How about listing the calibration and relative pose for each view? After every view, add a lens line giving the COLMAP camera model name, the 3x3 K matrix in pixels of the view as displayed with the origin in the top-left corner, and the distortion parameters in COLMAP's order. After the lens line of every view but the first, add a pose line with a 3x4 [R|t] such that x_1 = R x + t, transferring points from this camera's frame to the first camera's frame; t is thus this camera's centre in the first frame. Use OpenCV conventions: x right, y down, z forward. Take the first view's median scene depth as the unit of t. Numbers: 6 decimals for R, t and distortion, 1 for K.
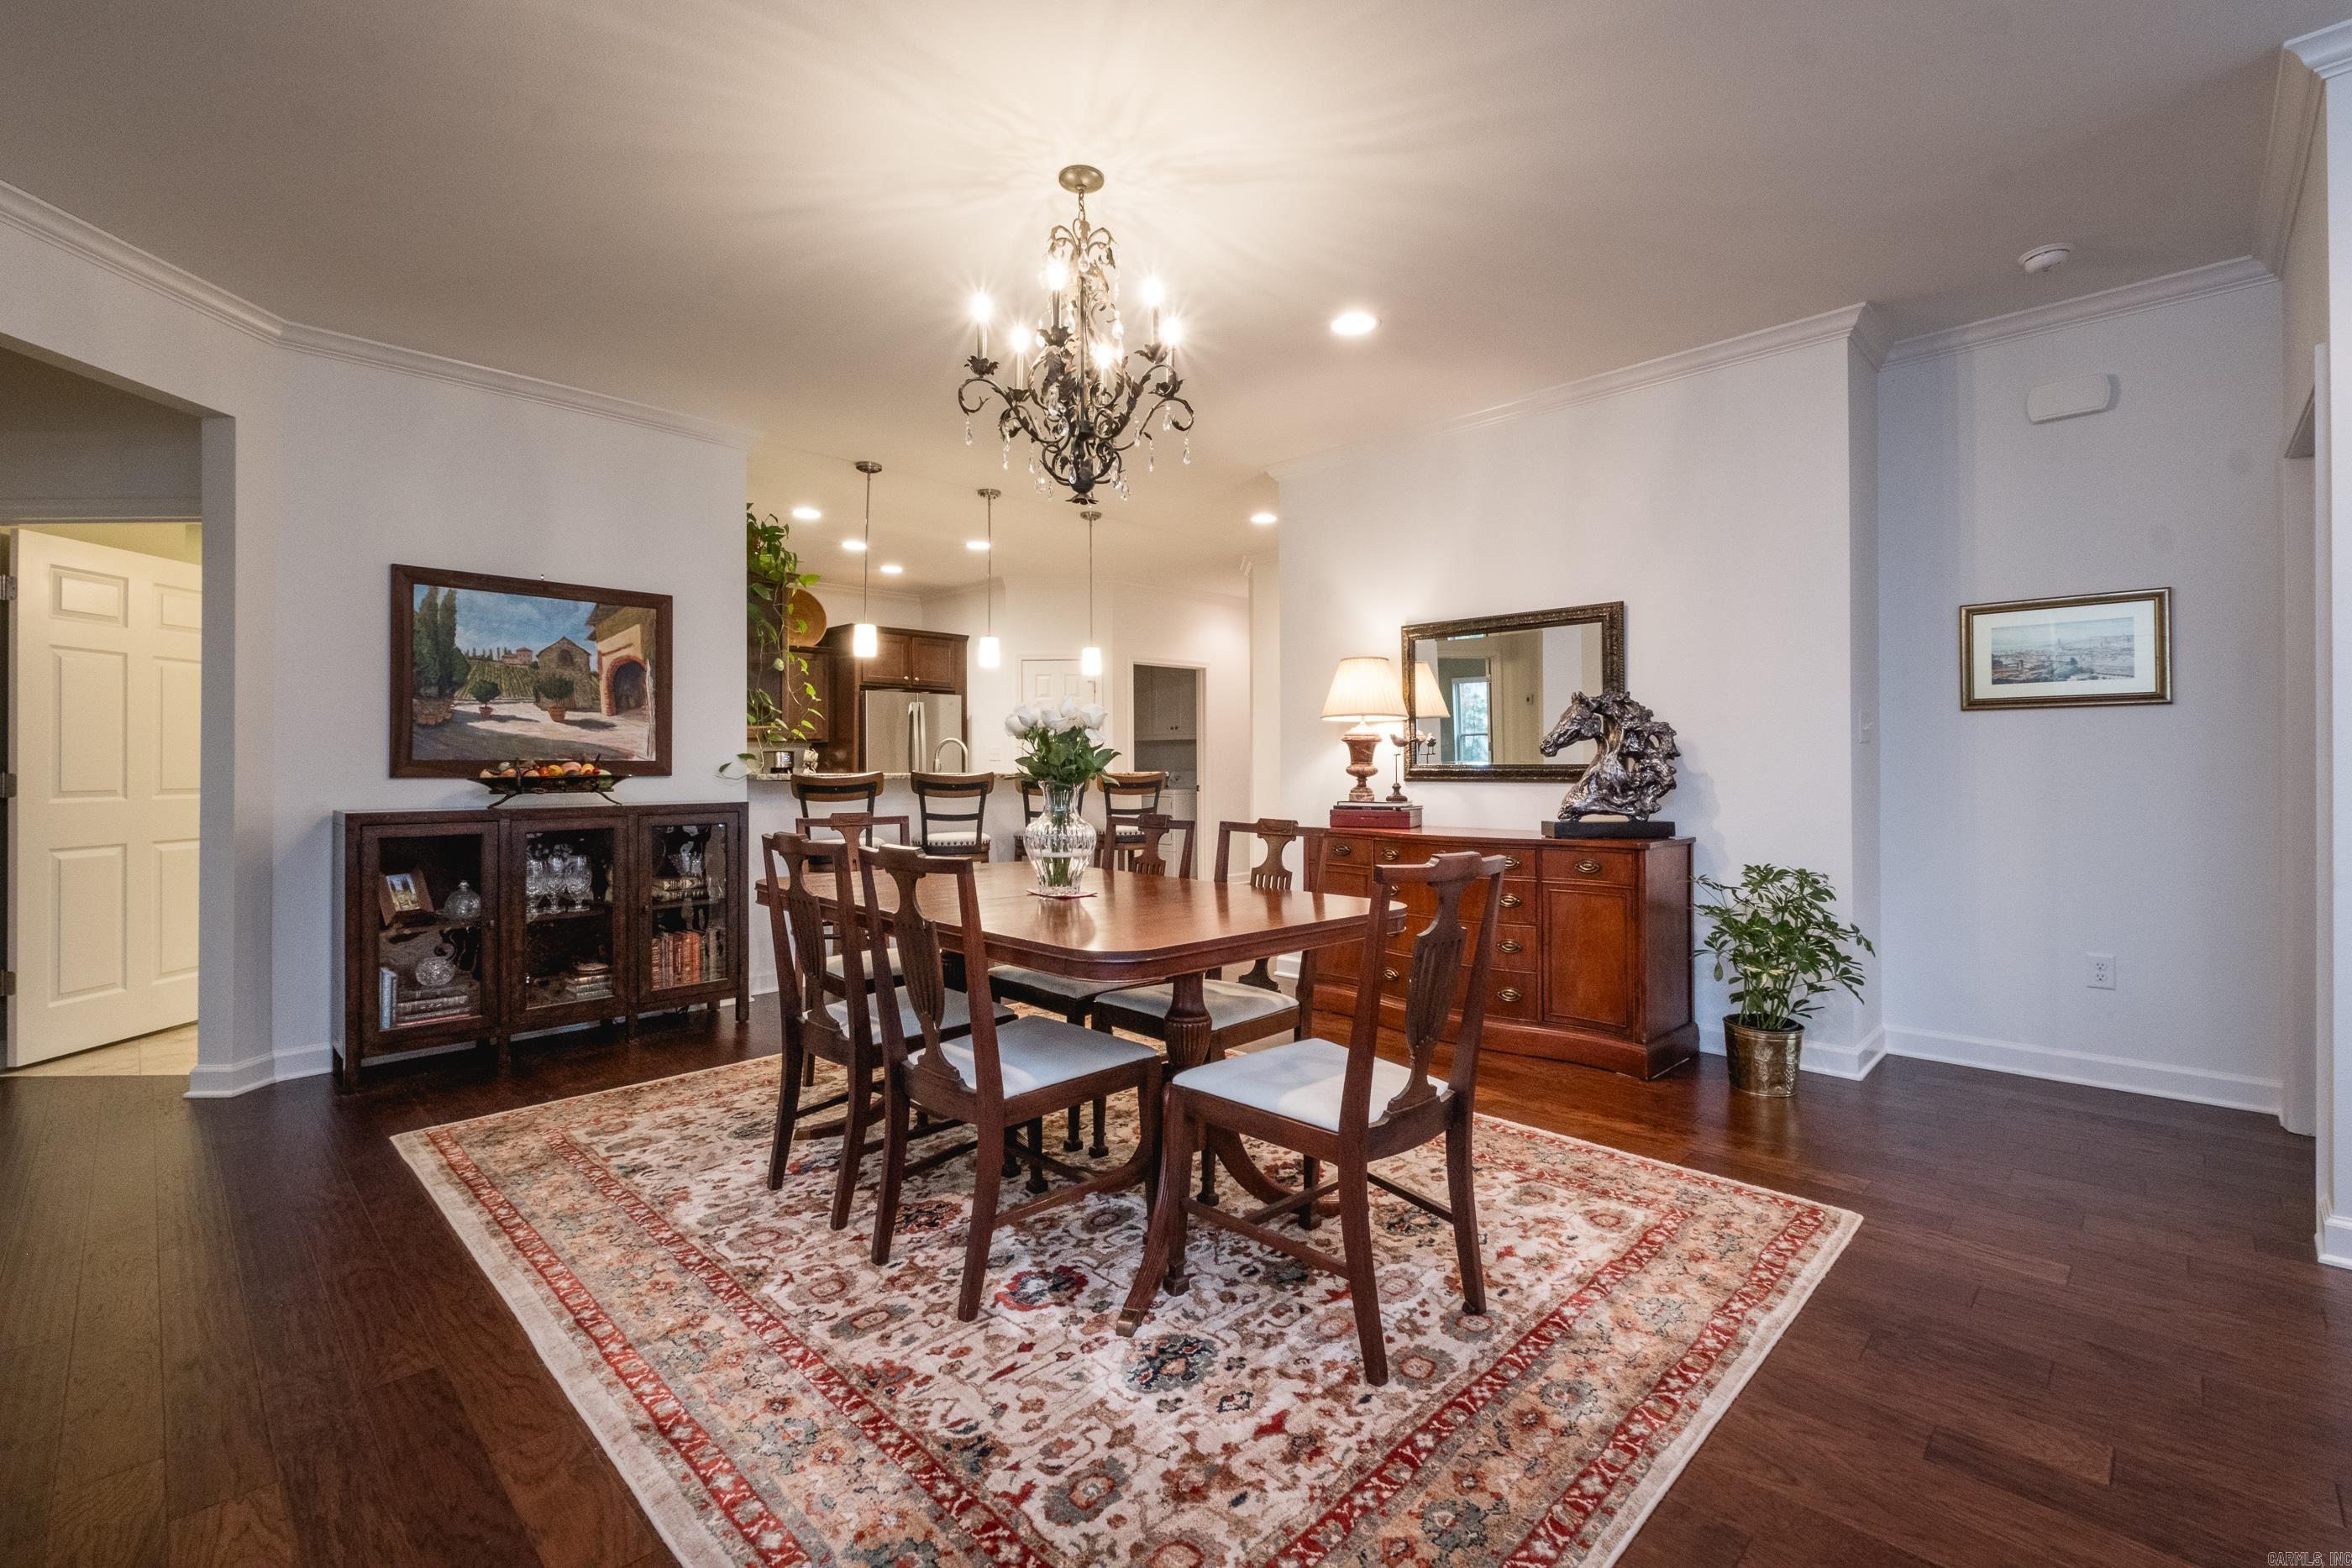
lens RADIAL K [[1028.8, 0, 1190.2], [0, 1028.8, 760.3], [0, 0, 1]] dist [0.004432, -0.004843]
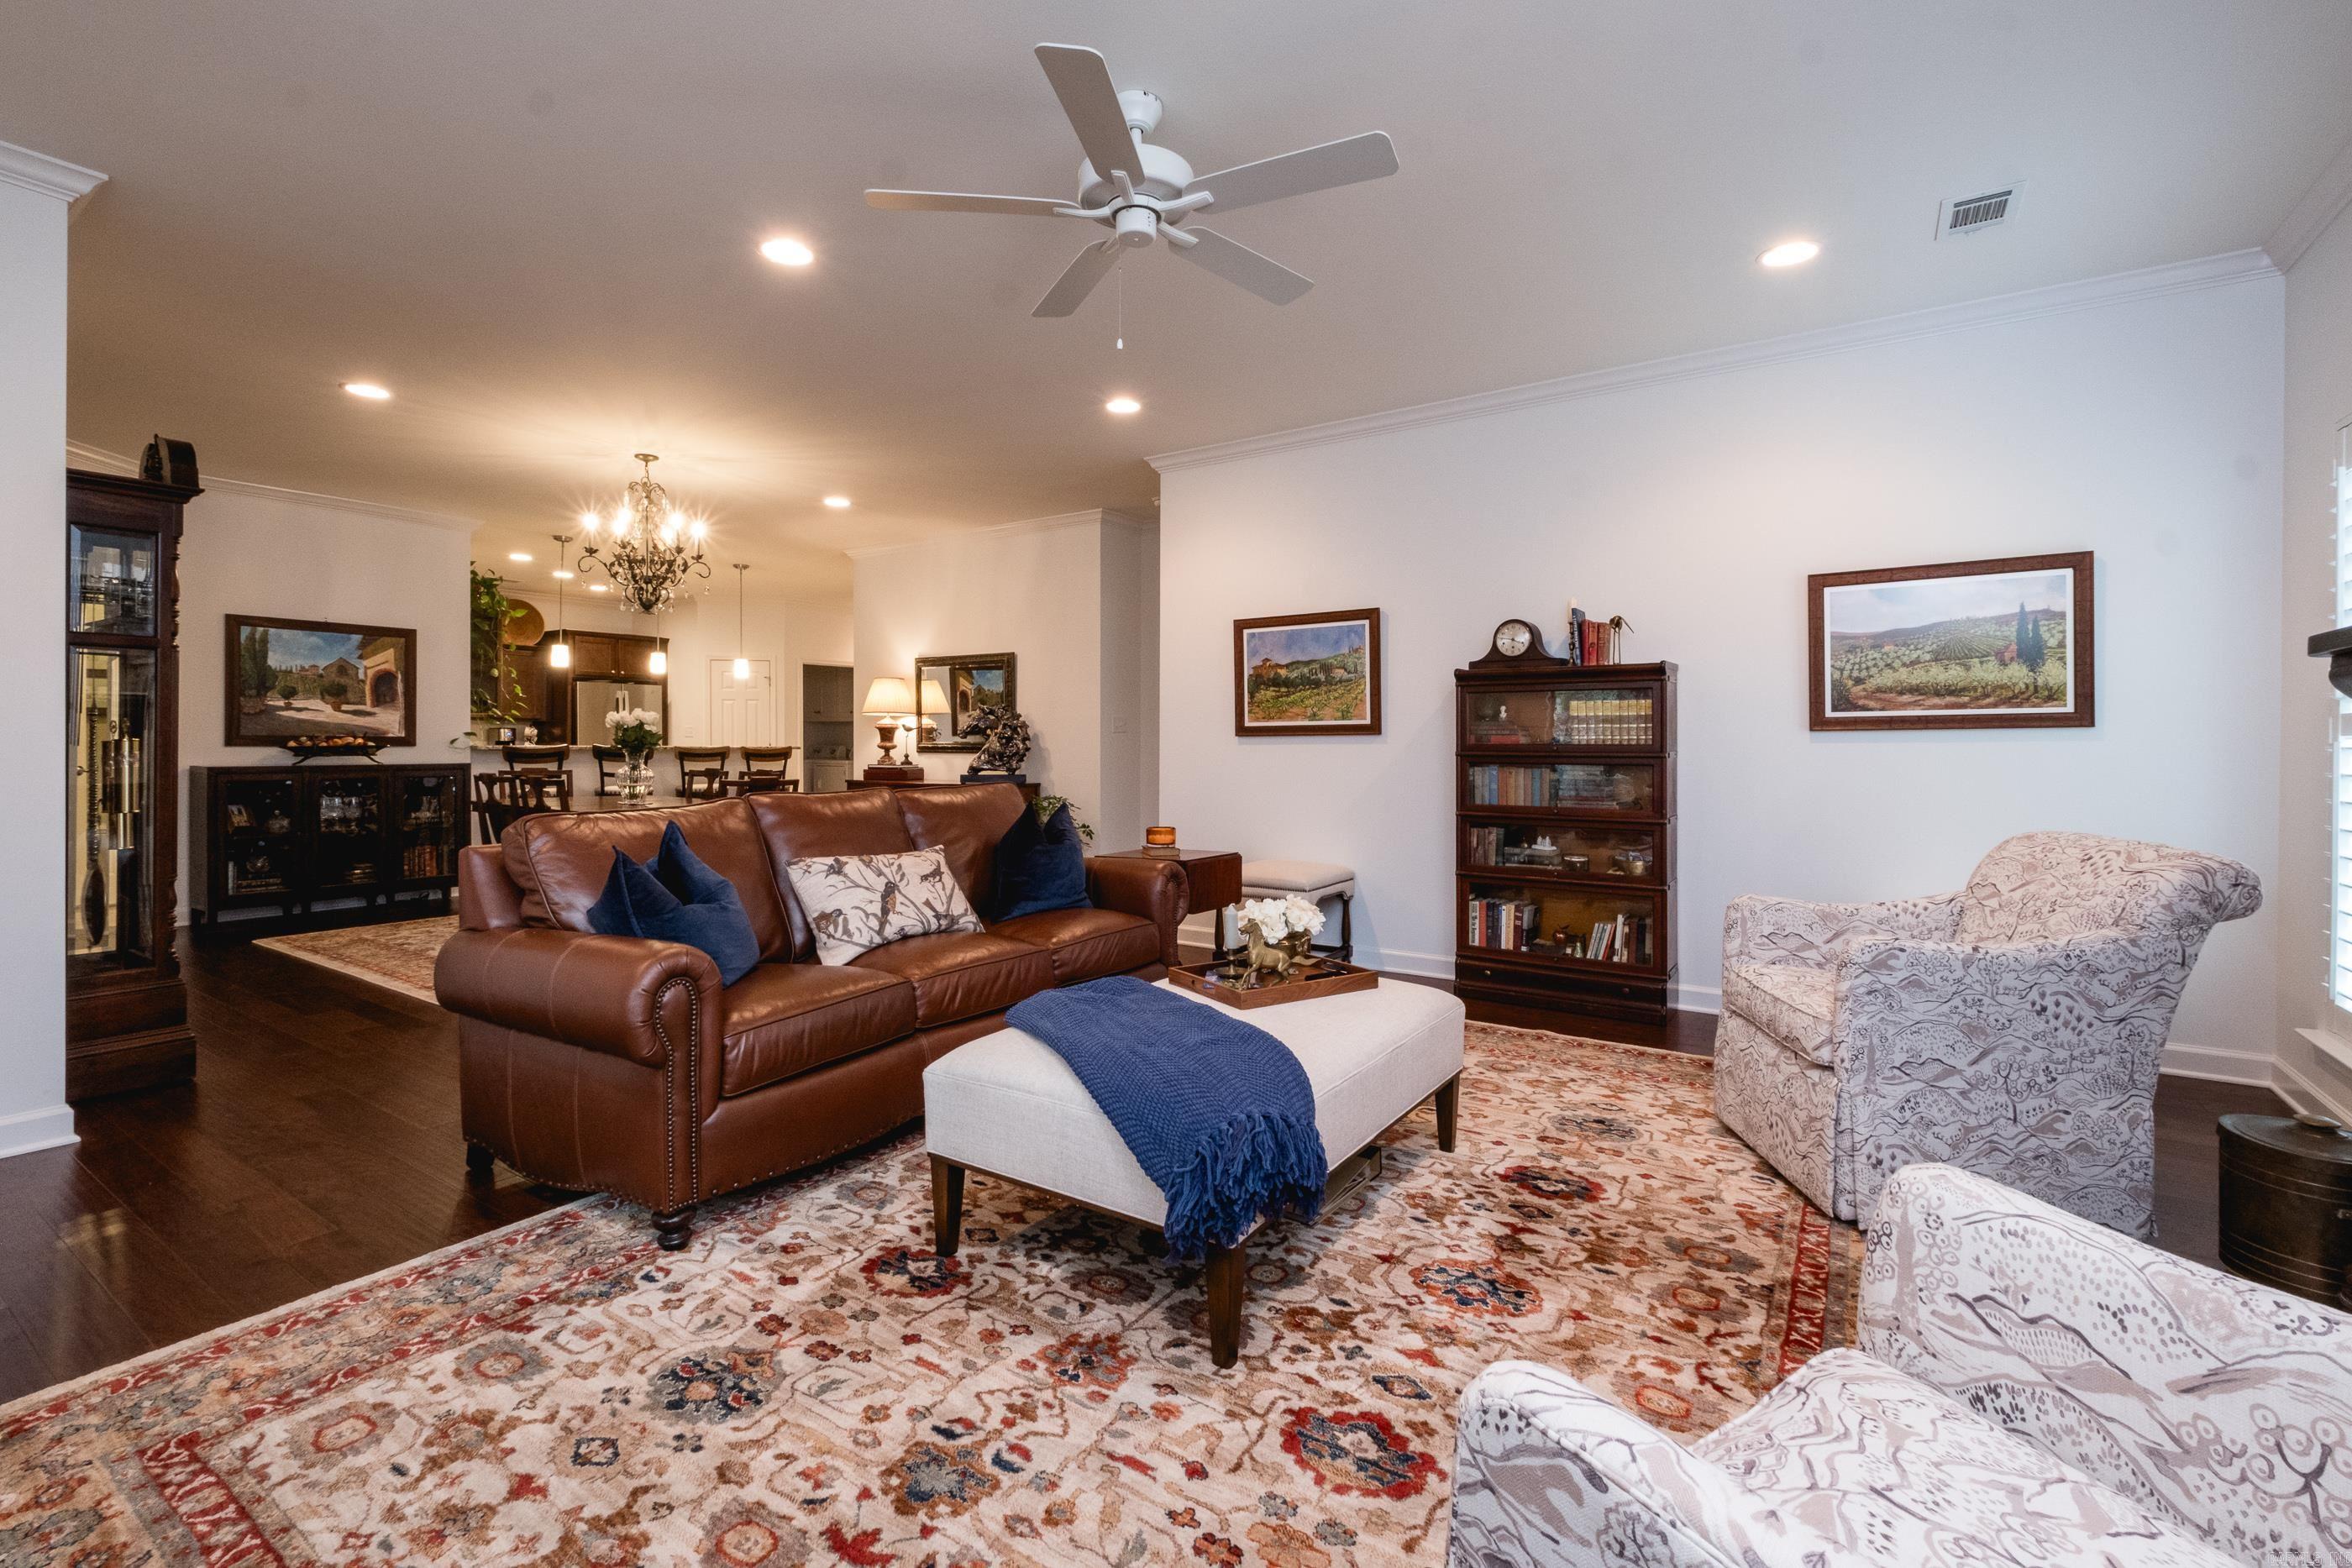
lens RADIAL K [[1028.8, 0, 1177.9], [0, 1028.8, 751.5], [0, 0, 1]] dist [0.004432, -0.004843]
pose [[0.982607, 0.005844, 0.185603, 0.354275], [-0.008527, 0.999870, 0.013663, -0.008301], [-0.185500, -0.015008, 0.982530, -0.778274]]
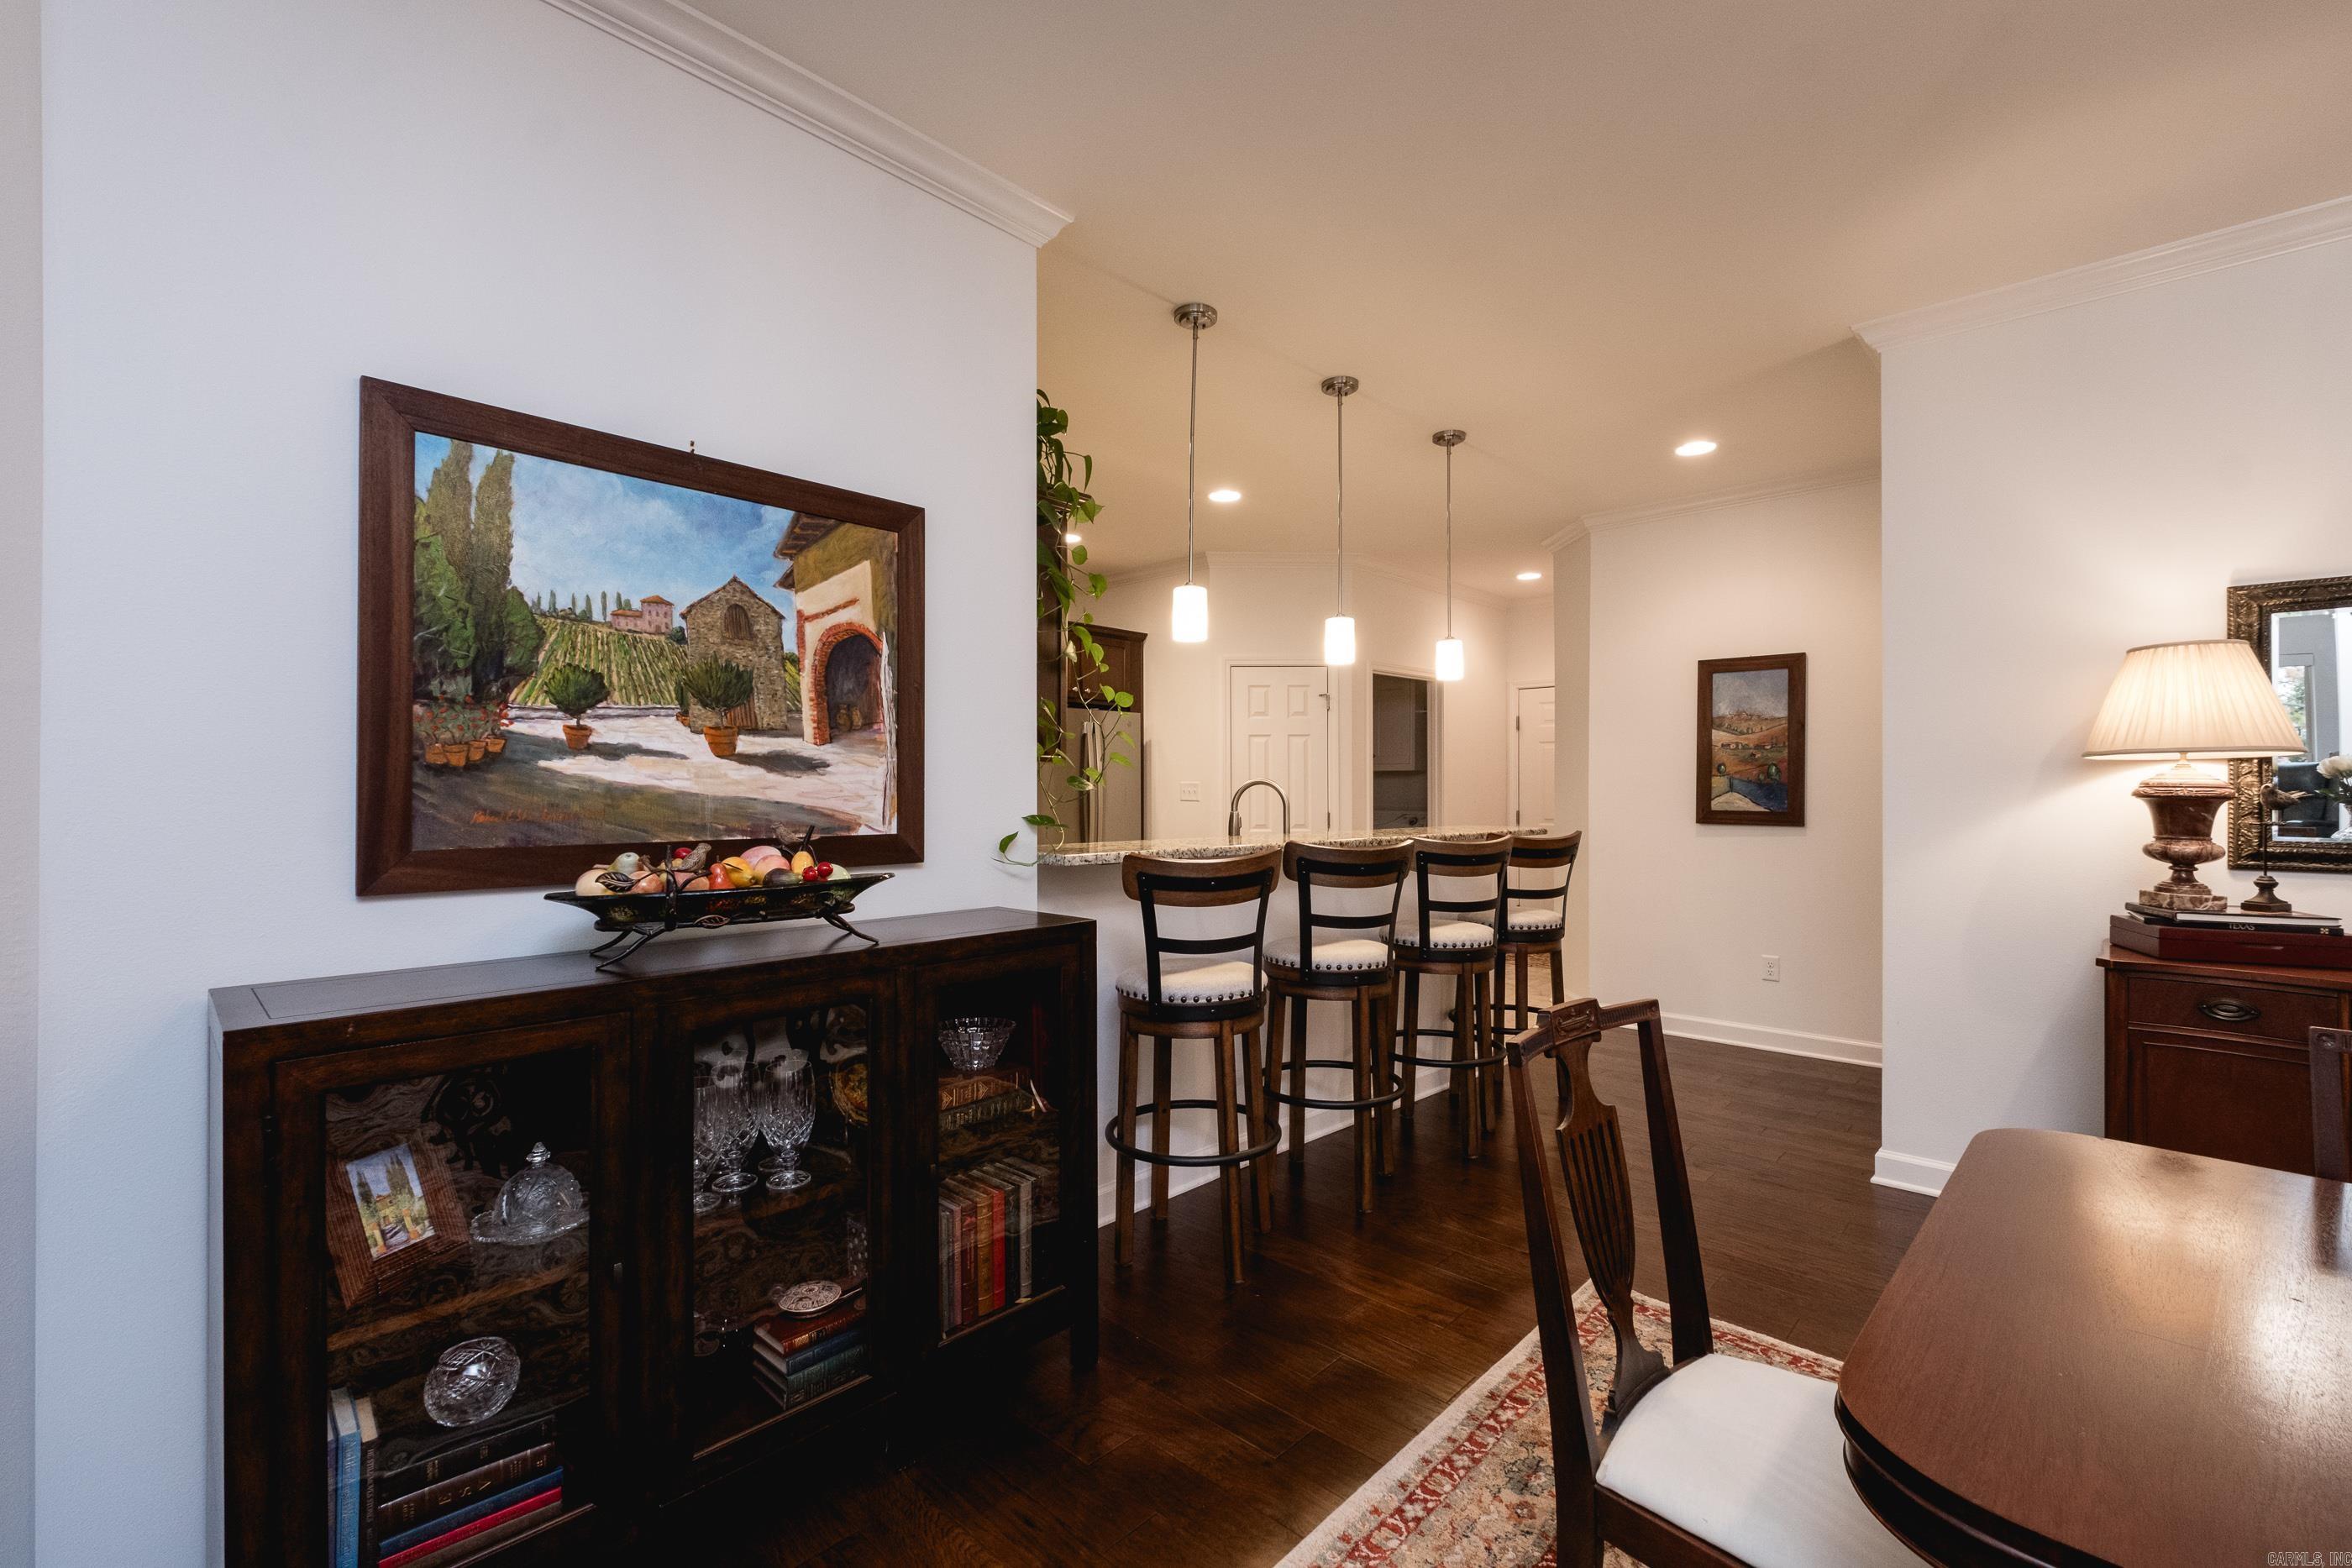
lens RADIAL K [[1028.8, 0, 1198.6], [0, 1028.8, 792.5], [0, 0, 1]] dist [0.004432, -0.004843]
pose [[0.999870, 0.004302, 0.015513, -0.399512], [-0.004454, 0.999942, 0.009818, -0.026744], [-0.015470, -0.009886, 0.999831, 0.520519]]
